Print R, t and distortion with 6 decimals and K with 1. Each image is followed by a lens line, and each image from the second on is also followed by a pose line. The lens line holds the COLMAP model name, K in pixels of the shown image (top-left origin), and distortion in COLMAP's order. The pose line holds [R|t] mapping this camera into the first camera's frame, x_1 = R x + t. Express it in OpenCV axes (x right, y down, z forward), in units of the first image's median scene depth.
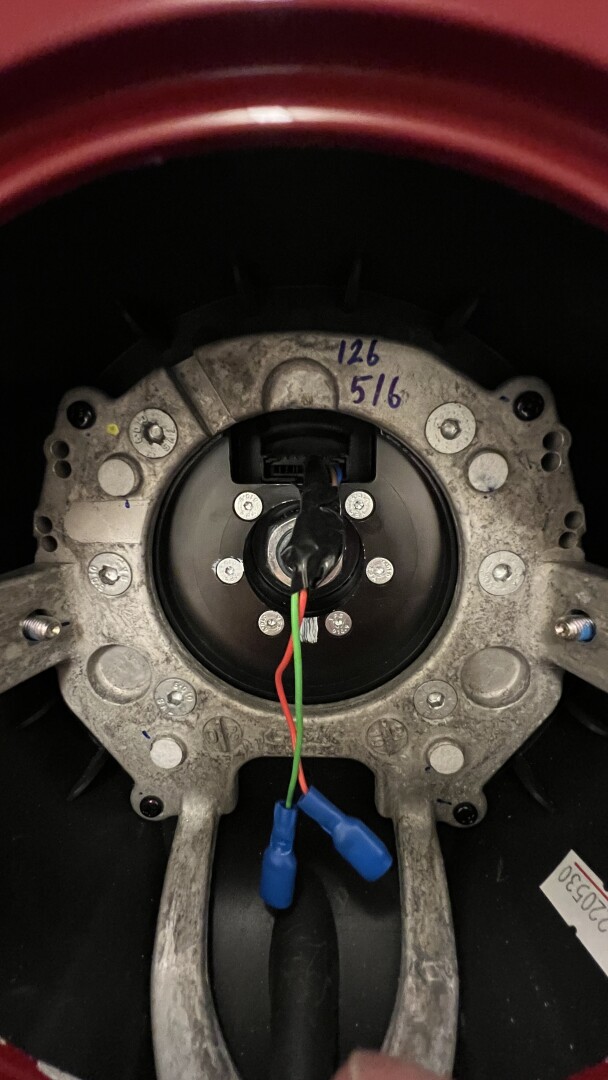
lens RADIAL K [[443.0, 0, 307.5], [0, 443.0, 538.0], [0, 0, 1]] dist [-0.000899, -0.000012]
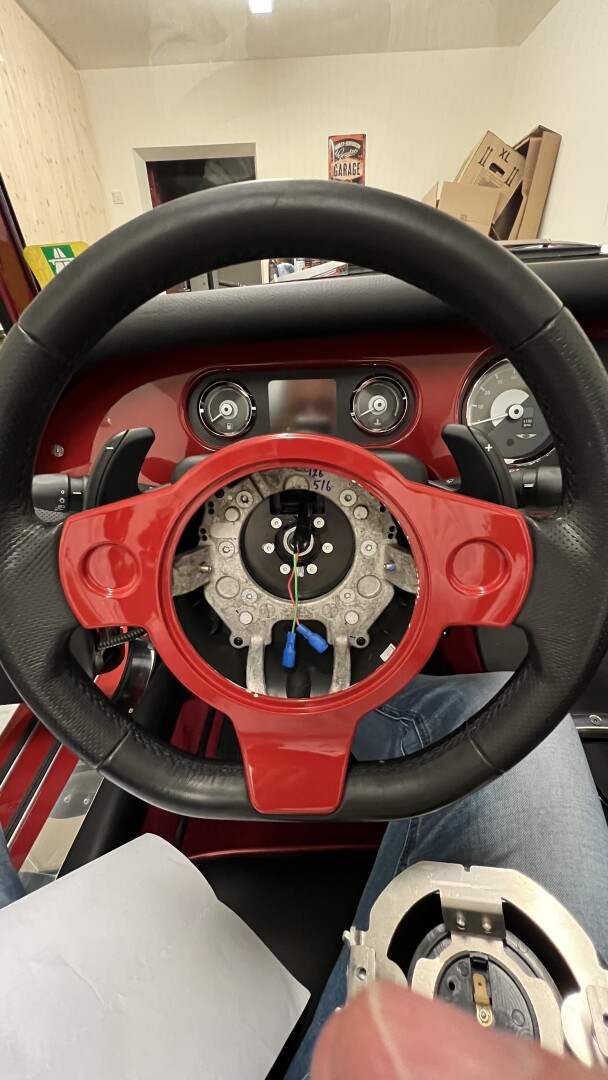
lens RADIAL K [[432.8, 0, 303.3], [0, 432.8, 539.3], [0, 0, 1]] dist [0.000764, 0.000013]
pose [[0.999979, -0.006091, 0.002198, 0.019999], [0.006017, 0.999463, 0.032211, -0.062151], [-0.002393, -0.032197, 0.999479, -1.645893]]
